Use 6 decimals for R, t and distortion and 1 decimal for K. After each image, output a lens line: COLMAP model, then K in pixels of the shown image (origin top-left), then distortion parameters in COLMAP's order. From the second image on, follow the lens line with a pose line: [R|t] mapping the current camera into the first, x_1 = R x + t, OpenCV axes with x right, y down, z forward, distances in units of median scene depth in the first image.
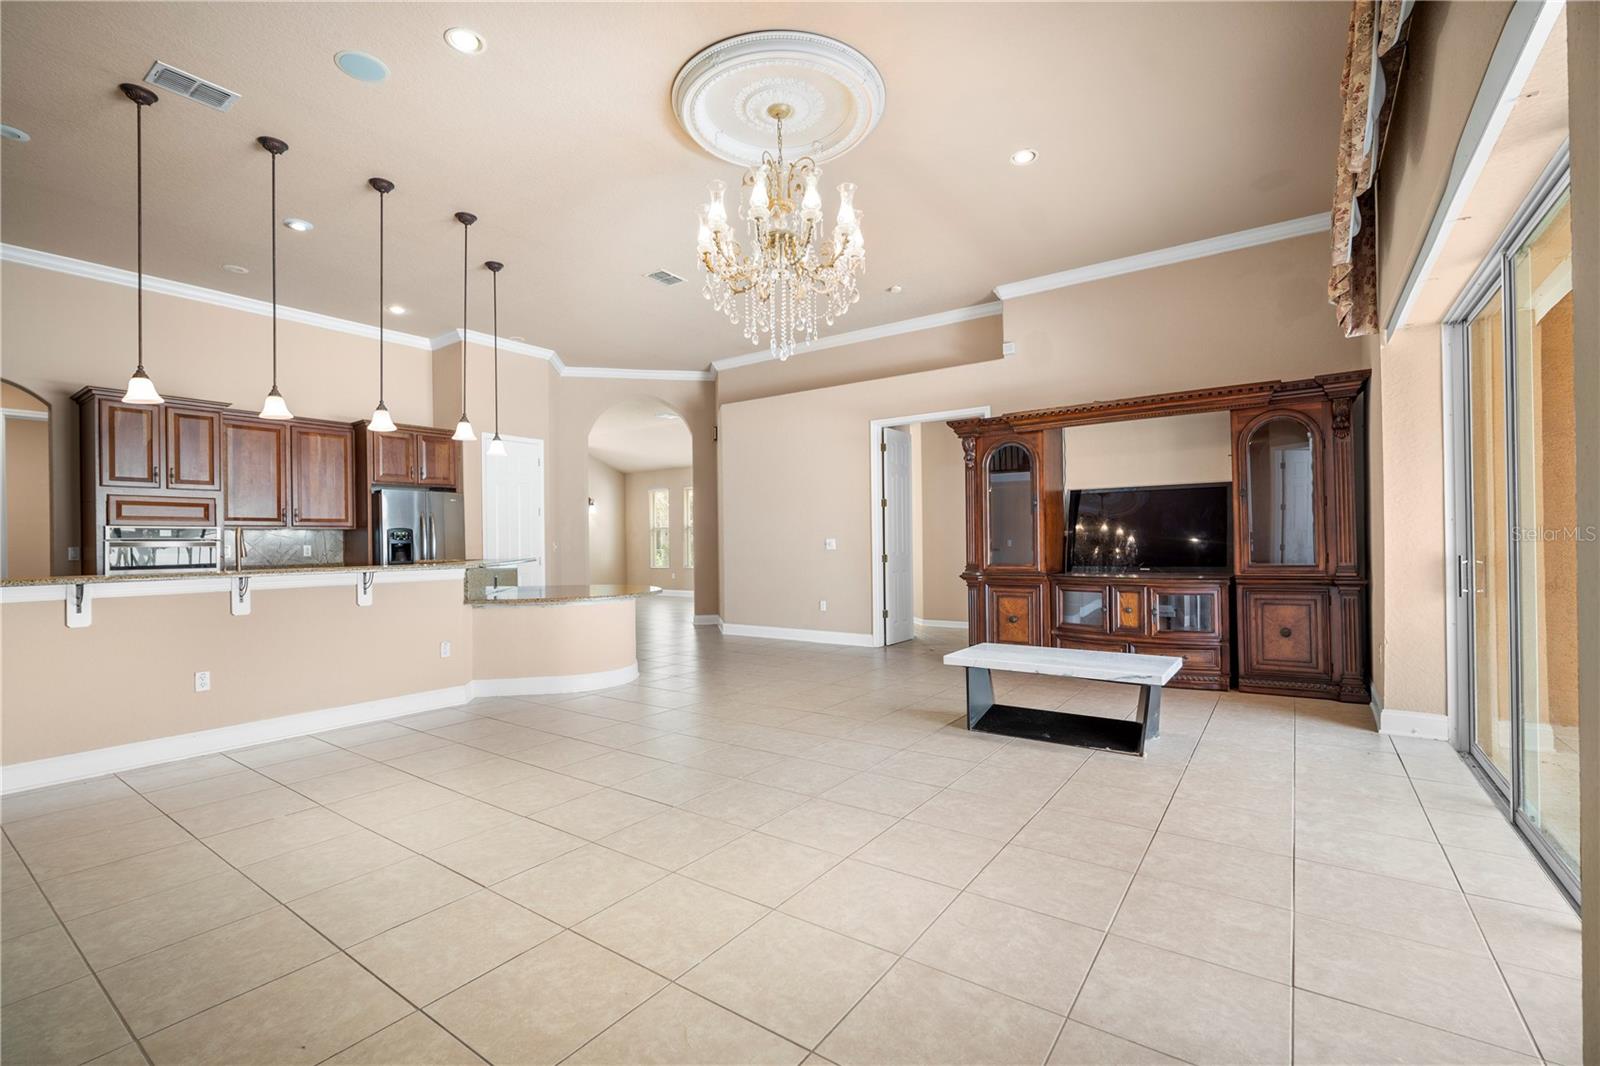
lens RADIAL K [[704.6, 0, 785.8], [0, 704.6, 538.4], [0, 0, 1]] dist [-0.014473, 0.004195]
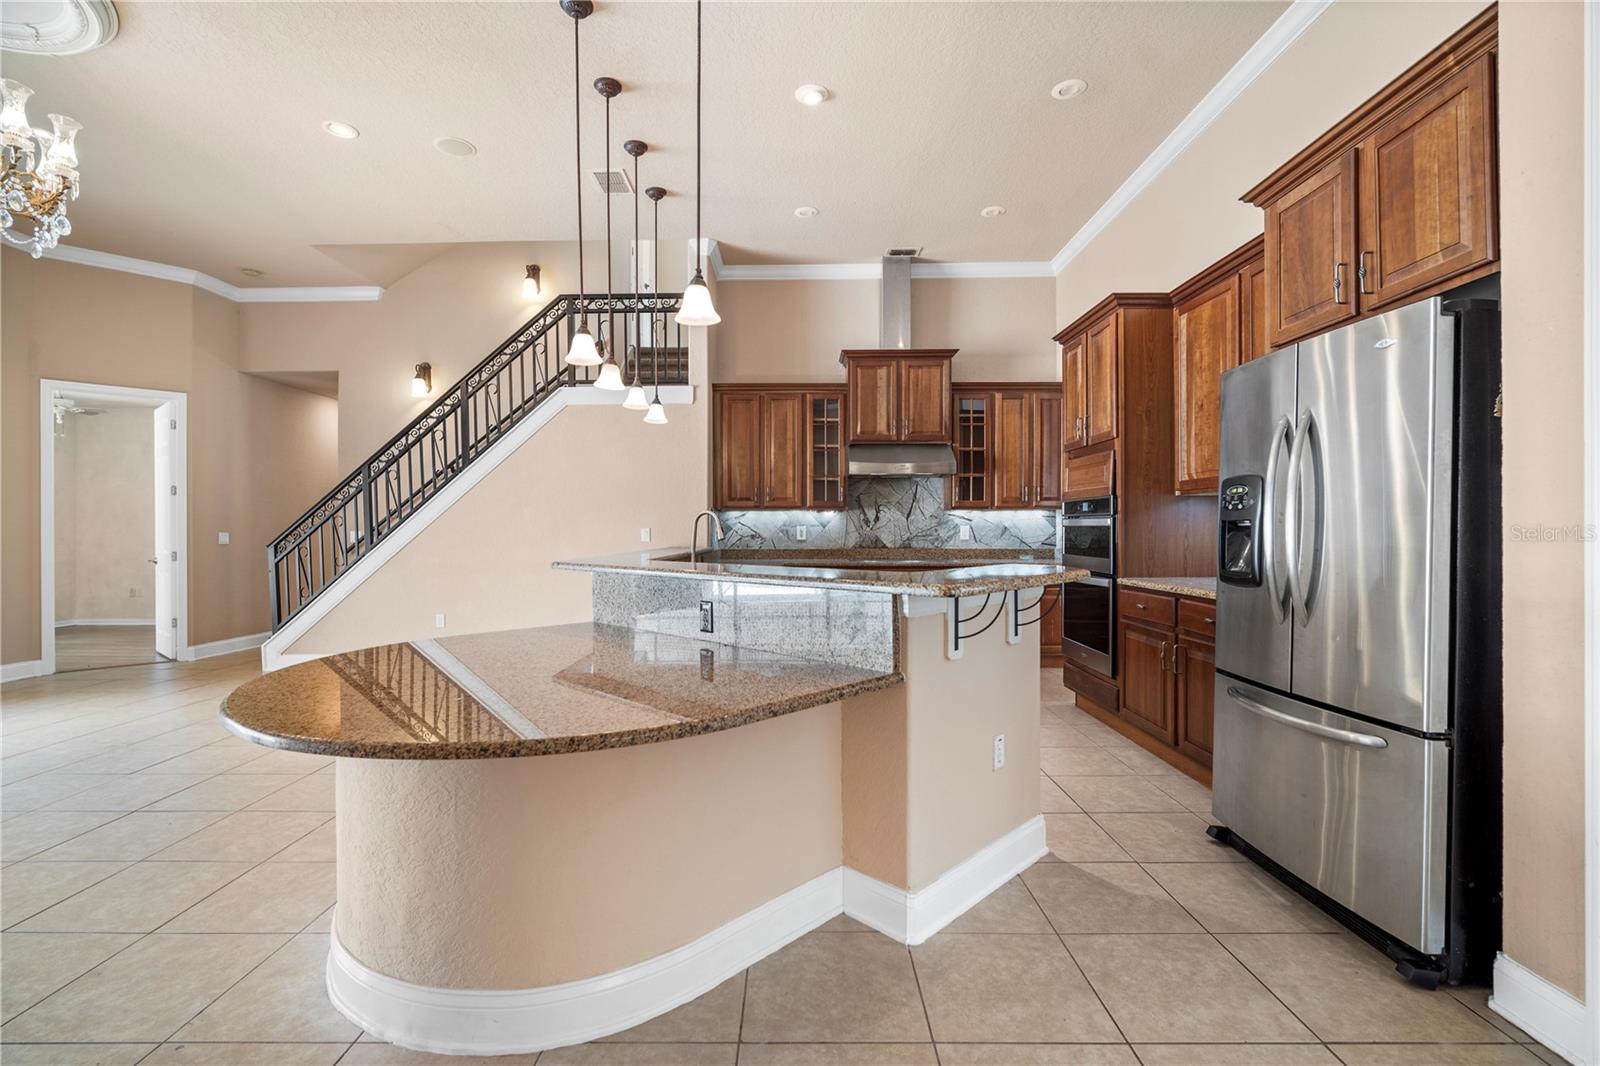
lens RADIAL K [[704.6, 0, 790.9], [0, 704.6, 532.3], [0, 0, 1]] dist [-0.014473, 0.004195]
pose [[-0.810516, 0.021301, -0.585329, -0.214558], [0.020406, 0.999759, 0.008126, 0.007365], [0.585361, -0.005358, -0.810755, 1.455913]]
